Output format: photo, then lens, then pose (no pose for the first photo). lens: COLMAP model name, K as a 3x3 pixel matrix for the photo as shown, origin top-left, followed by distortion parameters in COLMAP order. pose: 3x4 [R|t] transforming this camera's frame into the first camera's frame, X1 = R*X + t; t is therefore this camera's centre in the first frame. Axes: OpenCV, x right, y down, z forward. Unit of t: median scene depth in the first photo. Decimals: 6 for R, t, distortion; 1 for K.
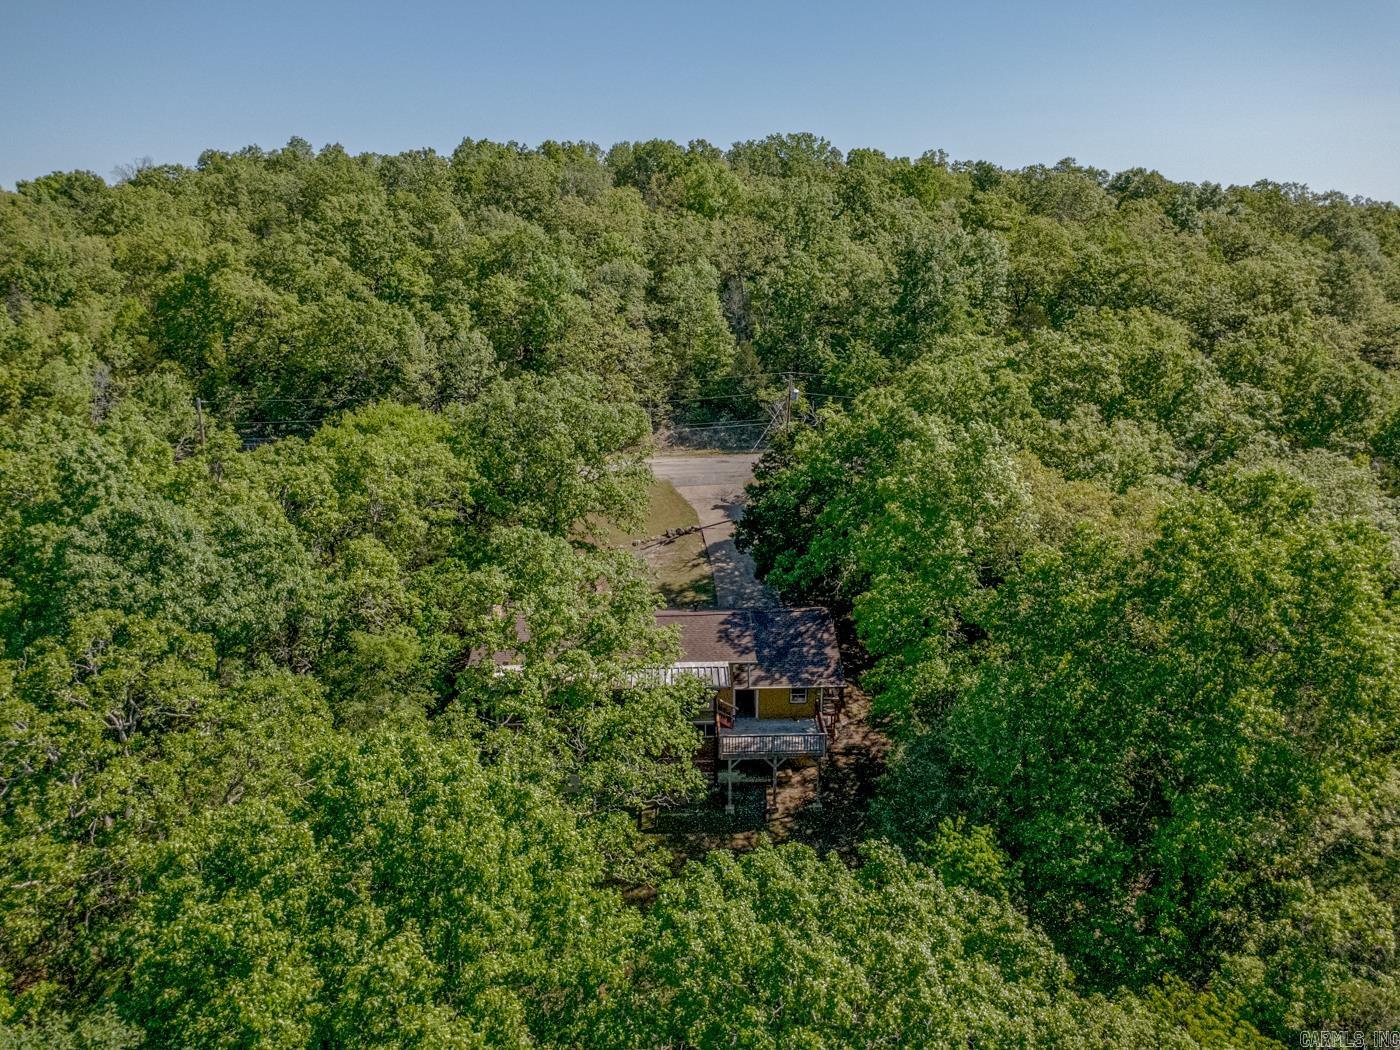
lens RADIAL K [[974.0, 0, 701.9], [0, 974.0, 526.9], [0, 0, 1]] dist [0.001203, 0.002440]
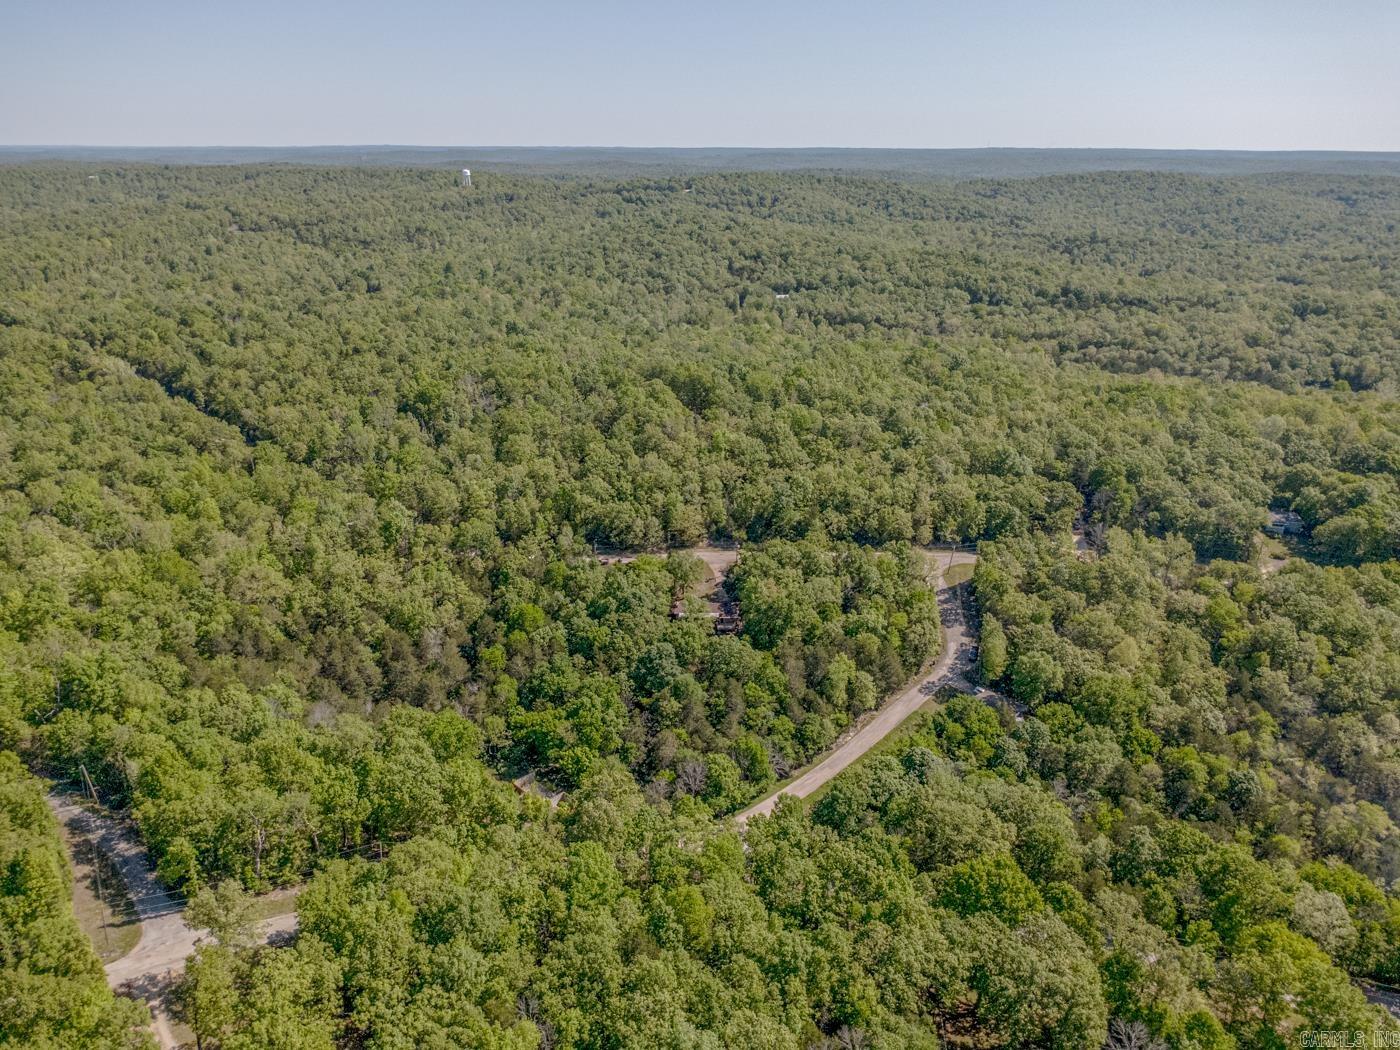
lens RADIAL K [[974.0, 0, 699.7], [0, 974.0, 525.5], [0, 0, 1]] dist [0.001203, 0.002440]
pose [[0.999729, 0.014365, -0.018315, 0.010392], [-0.012873, 0.996780, 0.079144, -0.909138], [0.019393, -0.078887, 0.996695, -5.135155]]
